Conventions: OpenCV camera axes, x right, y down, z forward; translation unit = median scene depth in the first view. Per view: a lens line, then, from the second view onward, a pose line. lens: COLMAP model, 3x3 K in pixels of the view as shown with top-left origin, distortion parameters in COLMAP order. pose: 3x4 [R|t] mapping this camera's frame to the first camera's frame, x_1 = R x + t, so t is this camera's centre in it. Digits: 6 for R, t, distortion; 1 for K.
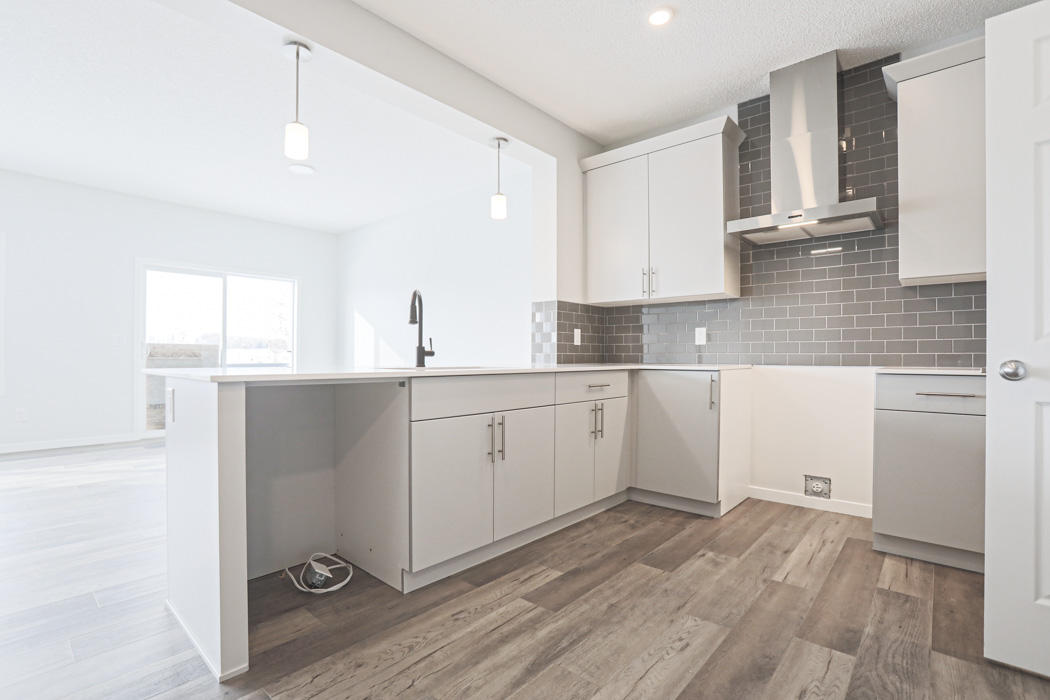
lens RADIAL K [[488.7, 0, 522.3], [0, 488.7, 350.0], [0, 0, 1]] dist [-0.065070, 0.022986]
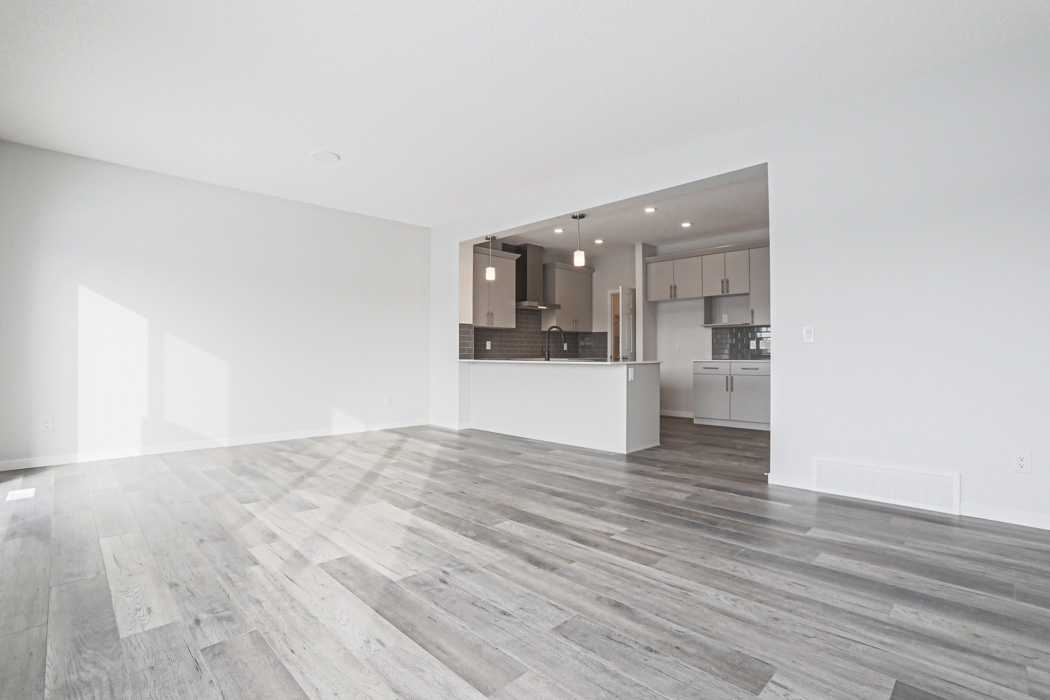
lens RADIAL K [[488.7, 0, 518.5], [0, 488.7, 340.6], [0, 0, 1]] dist [-0.065070, 0.022986]
pose [[0.082959, 0.019551, 0.996361, -2.326174], [-0.018229, 0.999670, -0.018098, -0.015070], [-0.996386, -0.016661, 0.083288, 0.907758]]
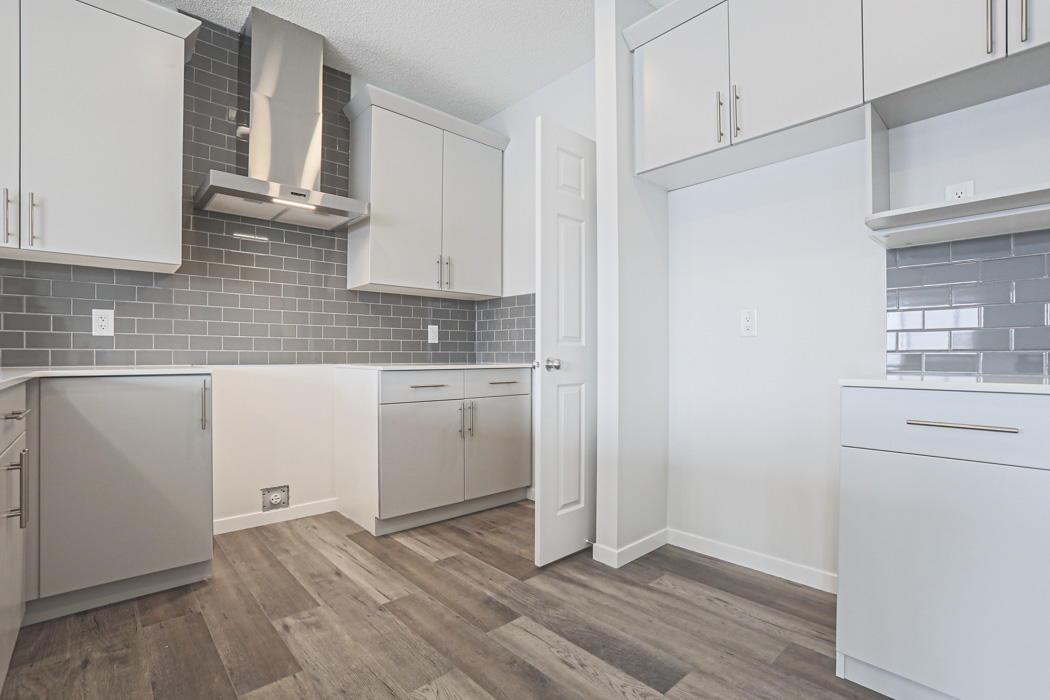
lens RADIAL K [[488.7, 0, 517.8], [0, 488.7, 353.9], [0, 0, 1]] dist [-0.065070, 0.022986]
pose [[0.113432, -0.001983, 0.993544, -0.257764], [-0.014606, 0.999887, 0.003664, 0.003757], [-0.993438, -0.014928, 0.113391, 0.494419]]
